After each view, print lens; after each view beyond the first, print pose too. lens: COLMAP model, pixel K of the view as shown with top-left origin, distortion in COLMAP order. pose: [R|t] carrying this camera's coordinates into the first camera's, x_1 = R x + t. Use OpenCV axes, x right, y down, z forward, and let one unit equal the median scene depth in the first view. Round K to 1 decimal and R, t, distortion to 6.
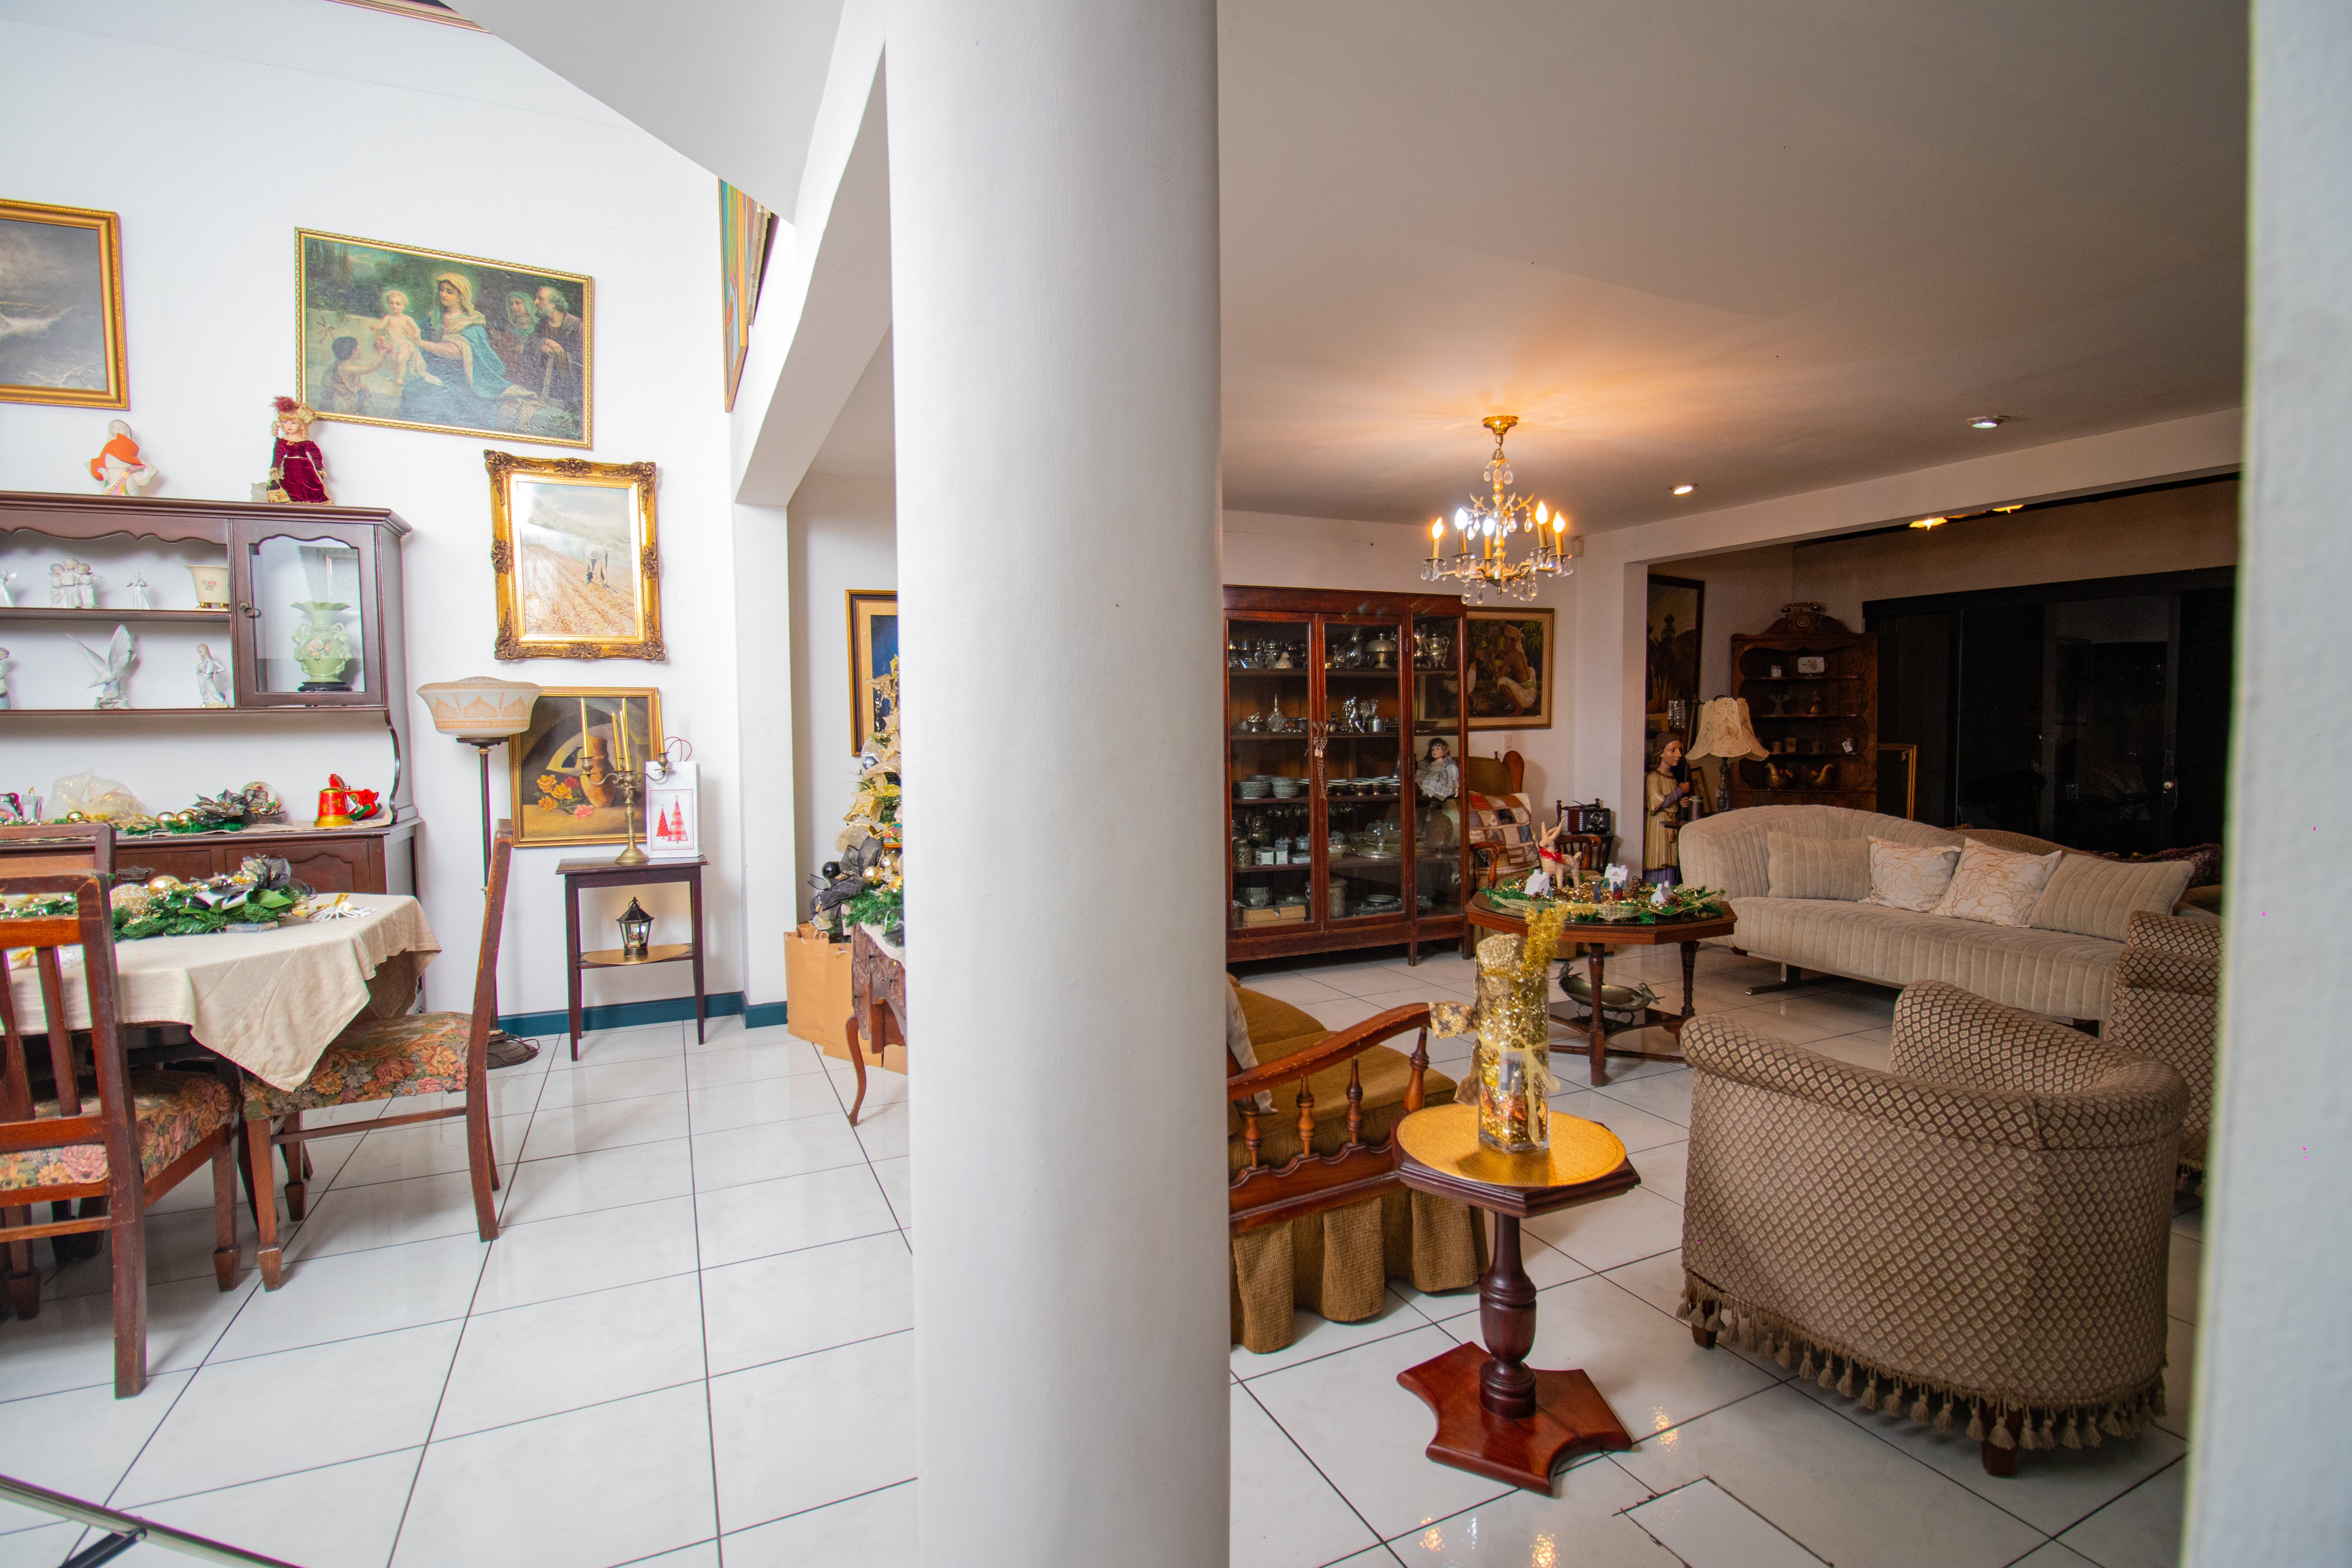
lens RADIAL K [[1087.7, 0, 1176.0], [0, 1087.7, 784.0], [0, 0, 1]] dist [-0.000629, -0.015015]
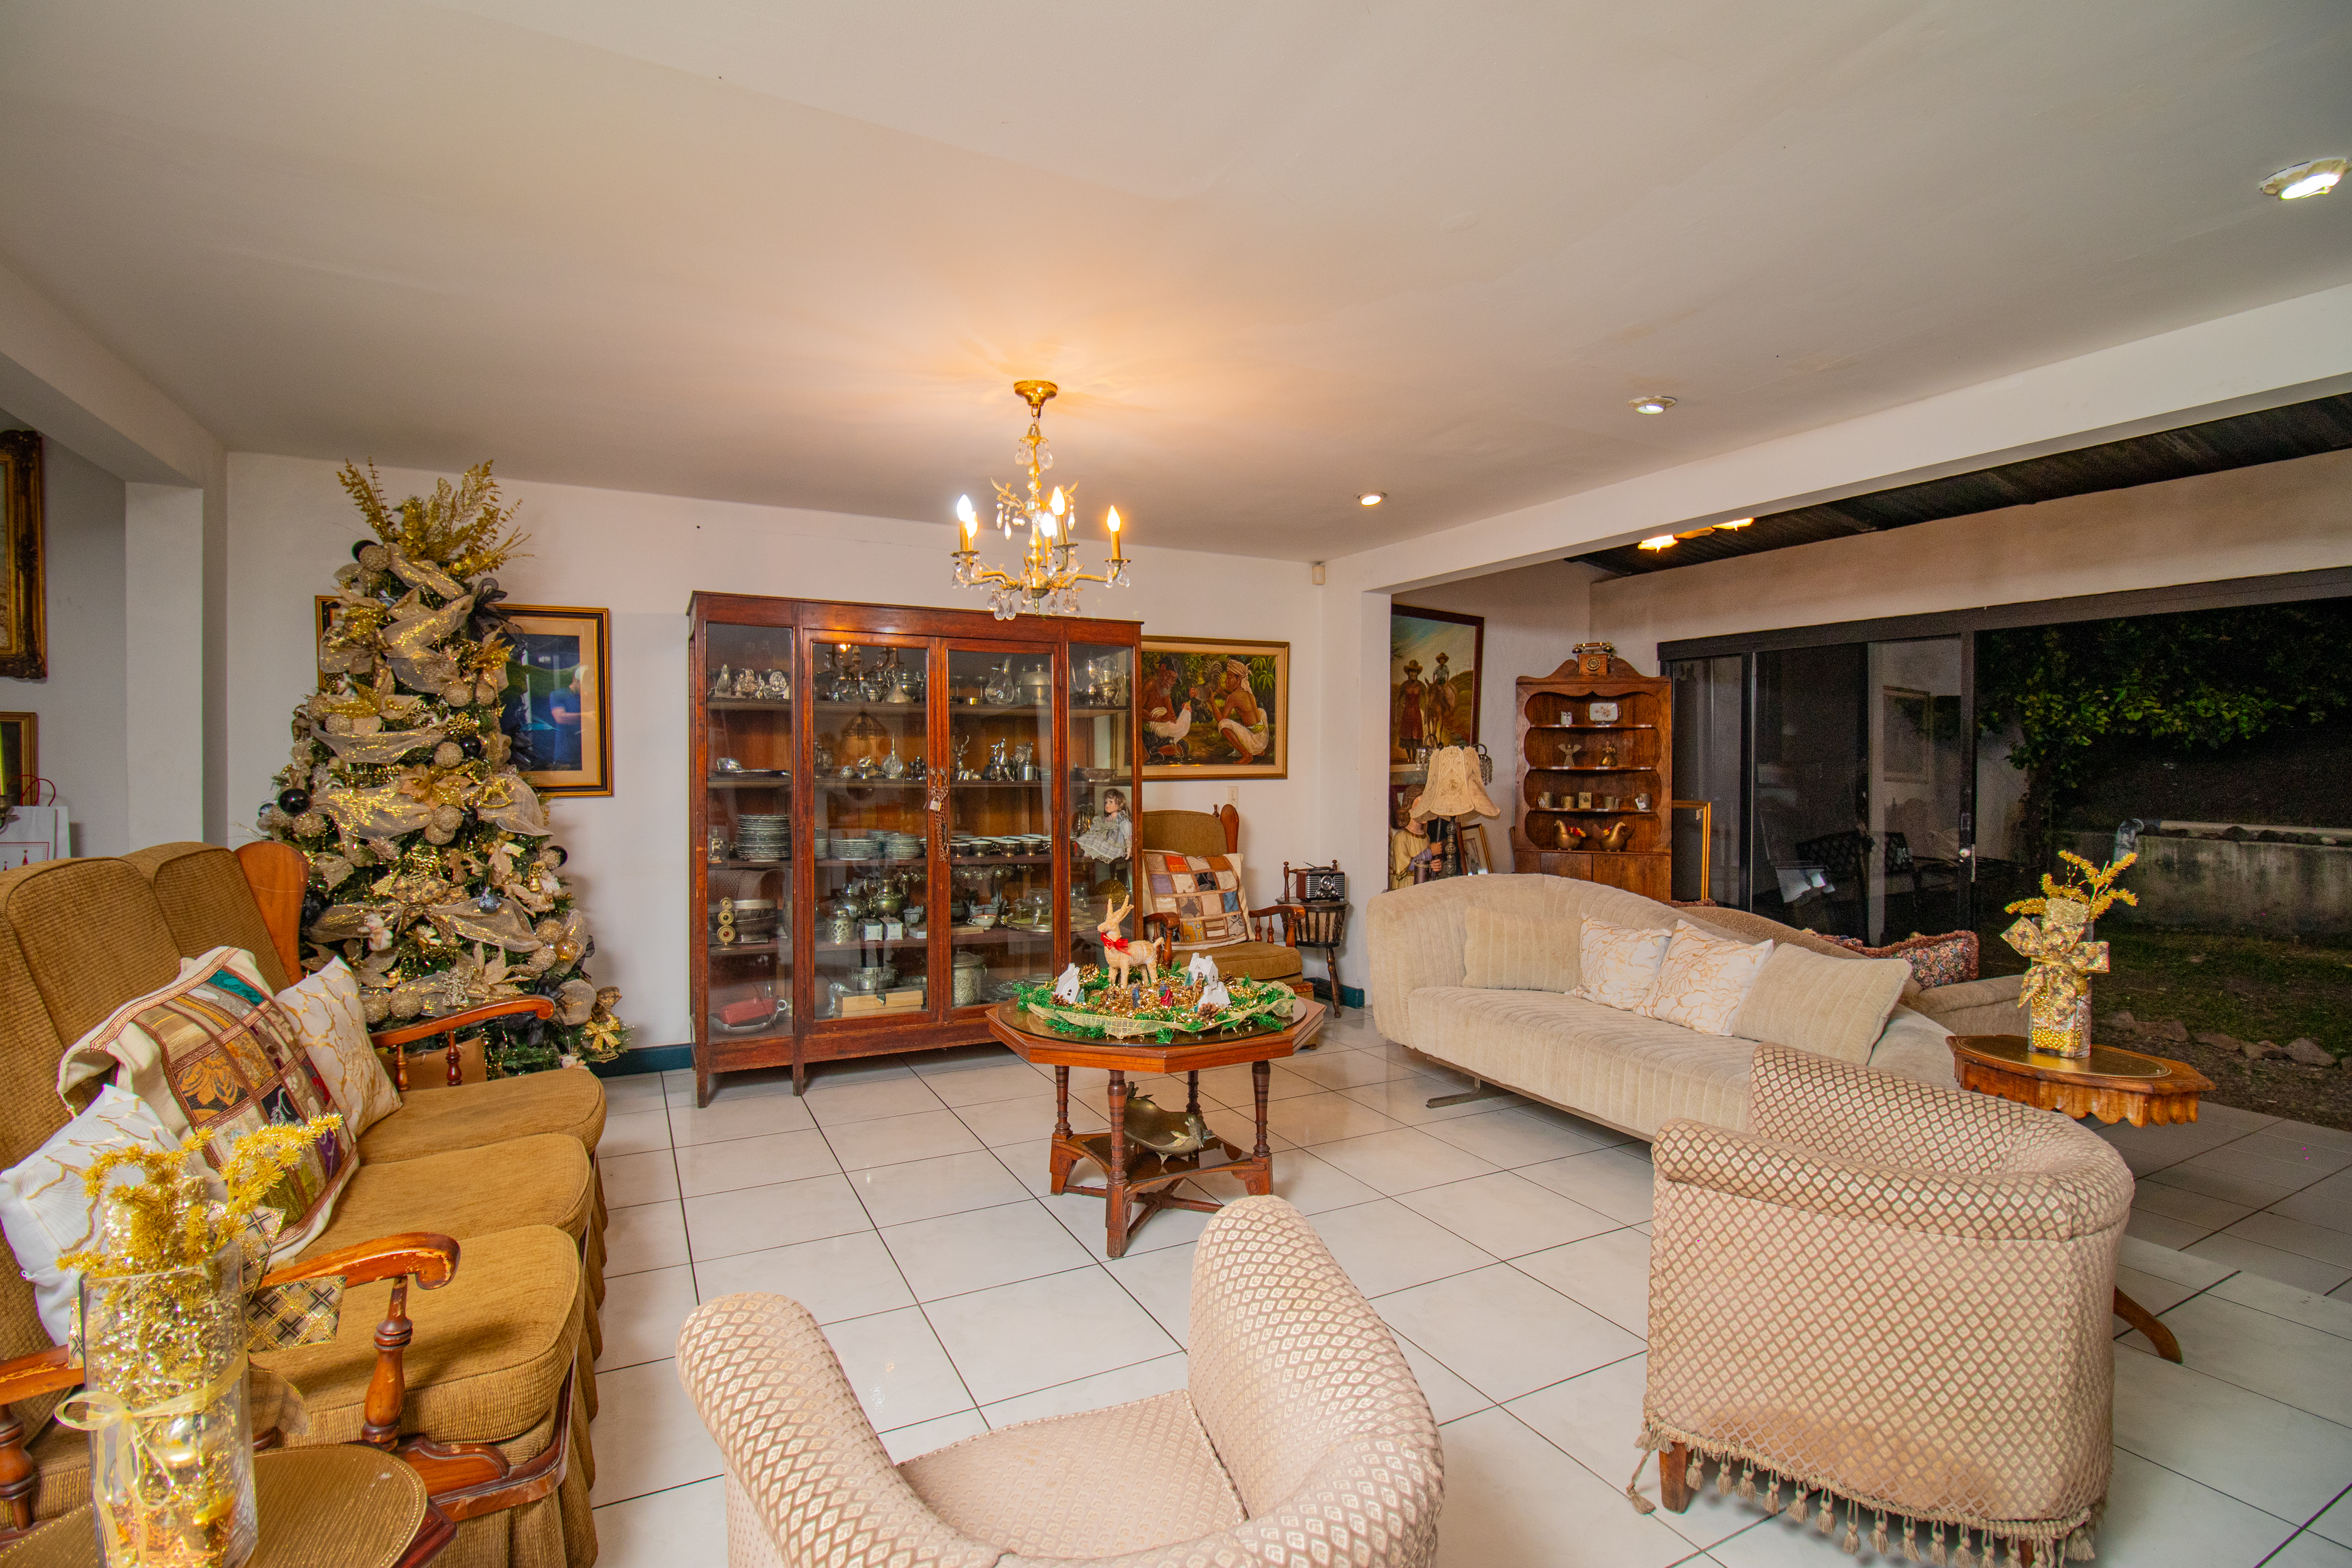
lens RADIAL K [[1087.7, 0, 1176.0], [0, 1087.7, 784.0], [0, 0, 1]] dist [-0.000629, -0.015015]
pose [[0.999000, 0.013223, 0.042710, 0.227974], [-0.011501, 0.999121, -0.040311, -0.011178], [-0.043206, 0.039780, 0.998274, 0.137431]]
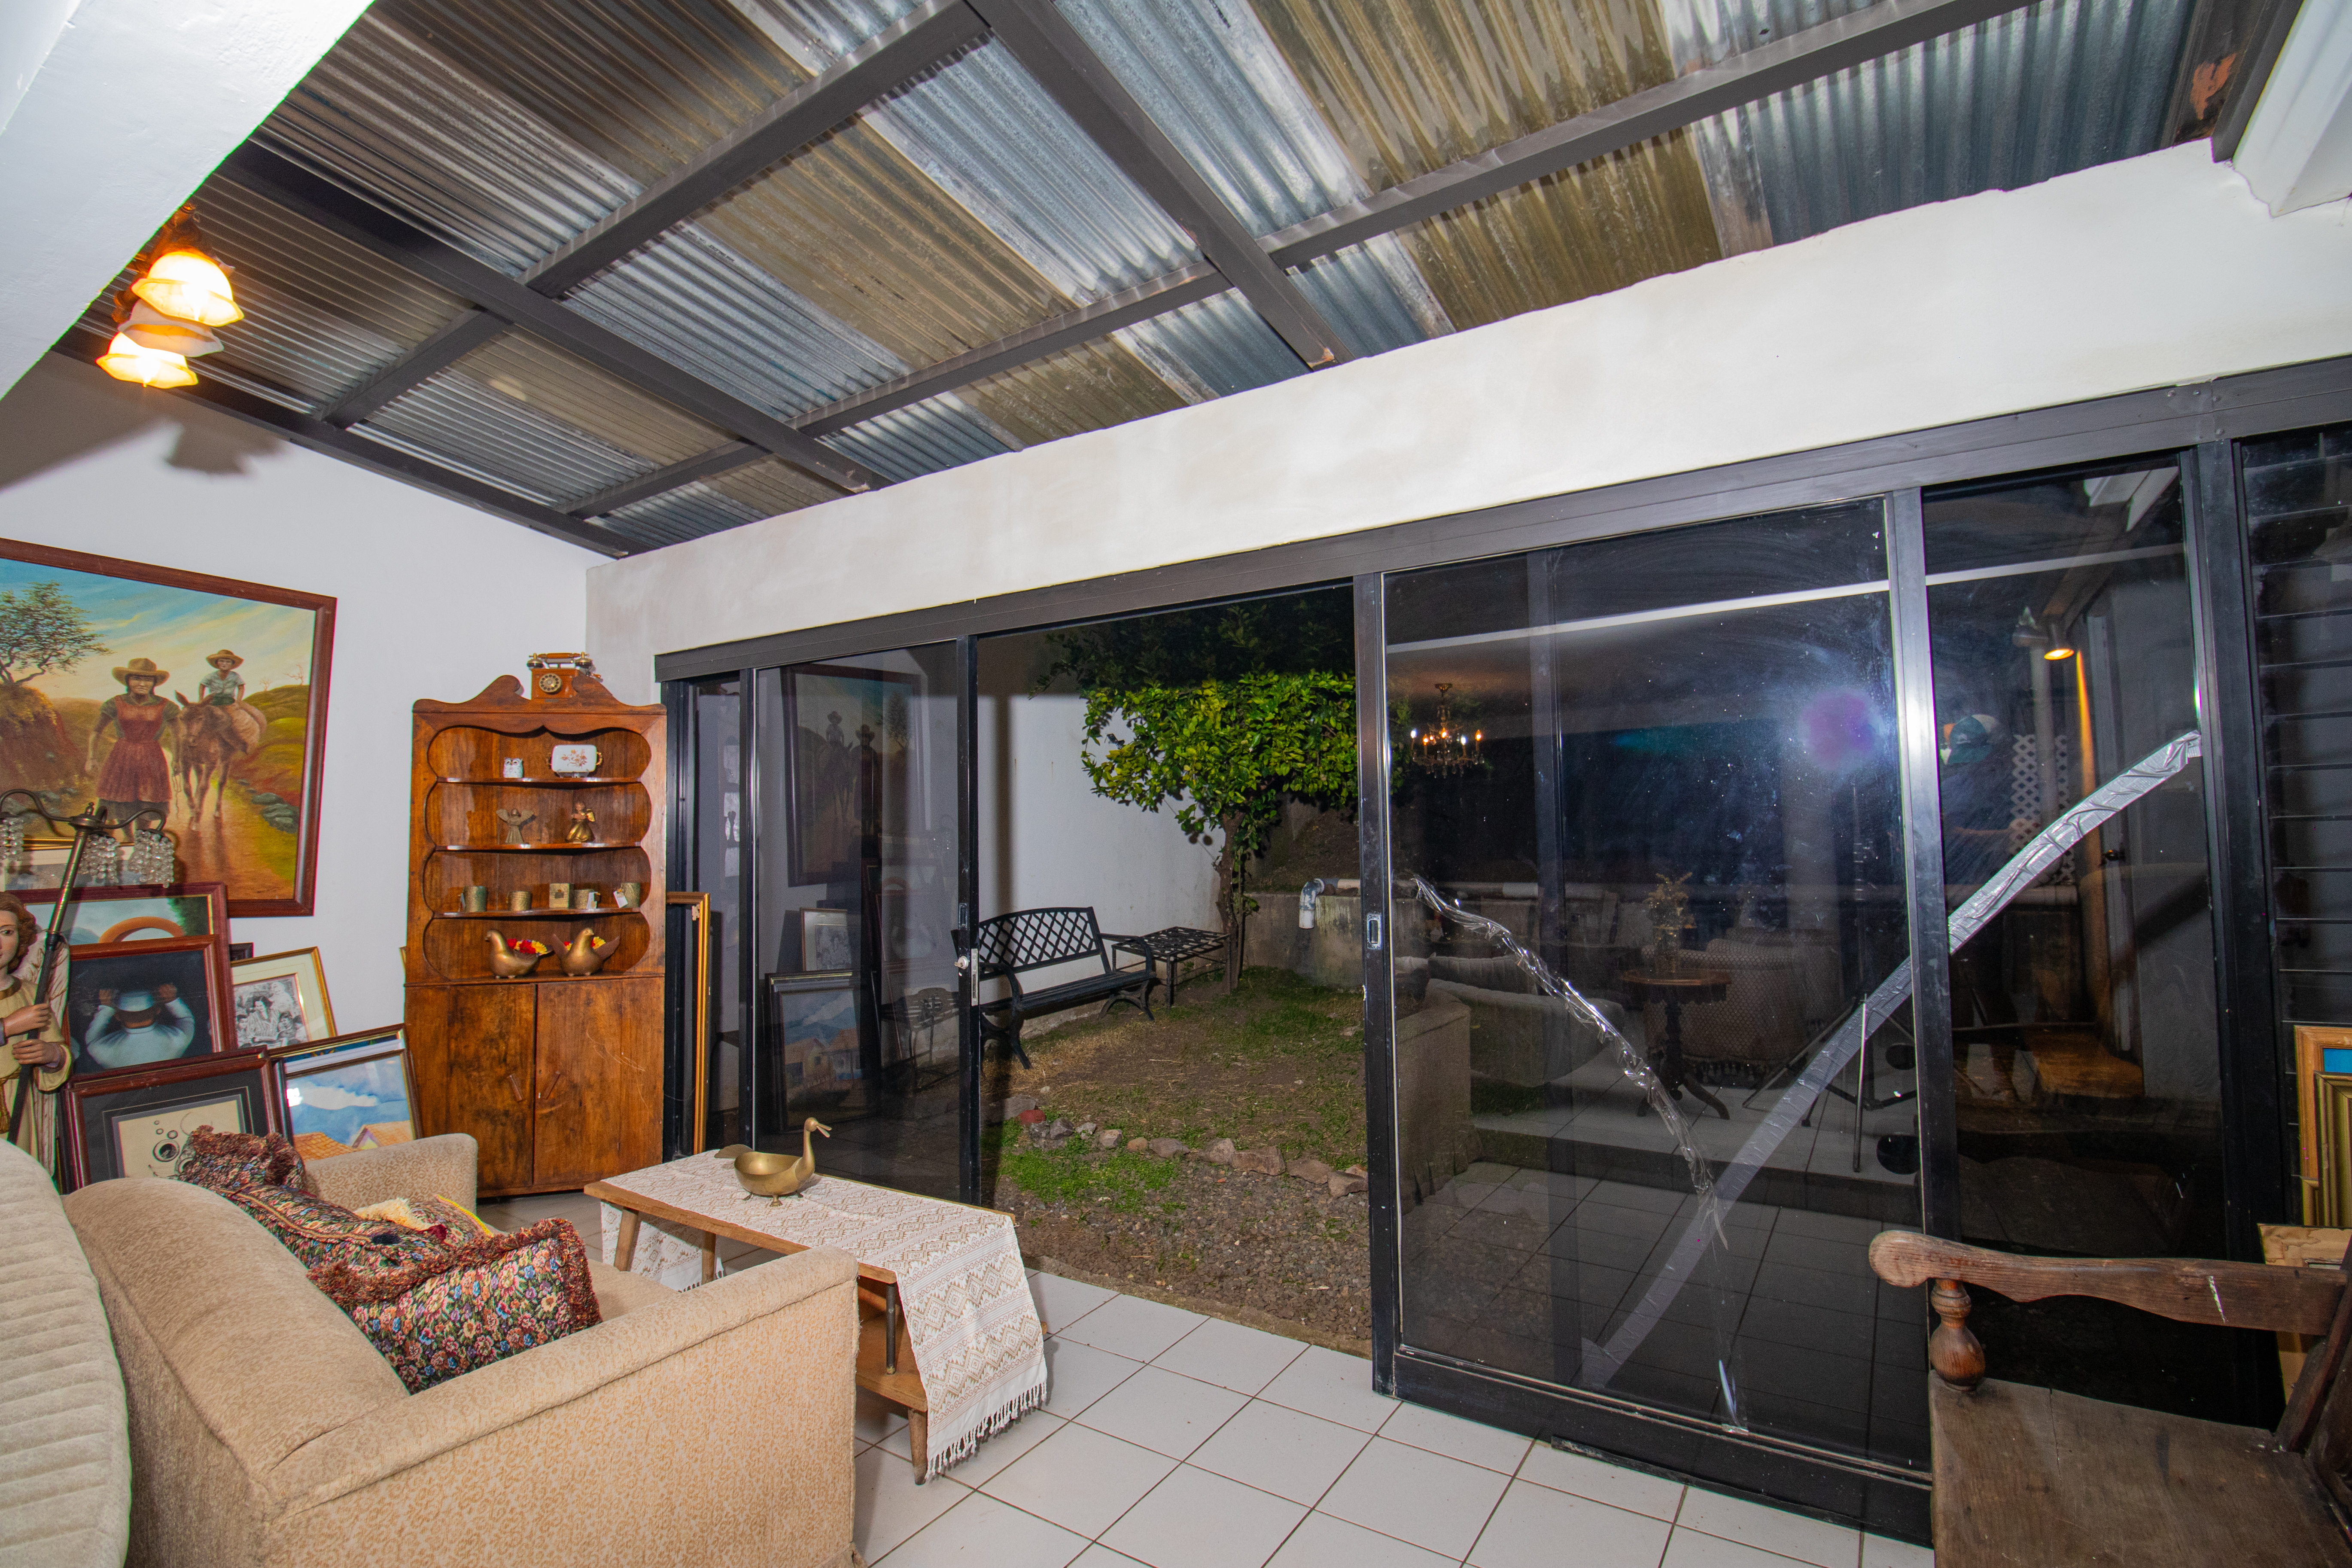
lens RADIAL K [[1087.7, 0, 1176.0], [0, 1087.7, 784.0], [0, 0, 1]] dist [-0.000629, -0.015015]
pose [[0.851757, 0.015479, 0.523708, 0.656847], [0.040578, 0.994612, -0.095393, -0.031758], [-0.522363, 0.102503, 0.846540, 0.396751]]
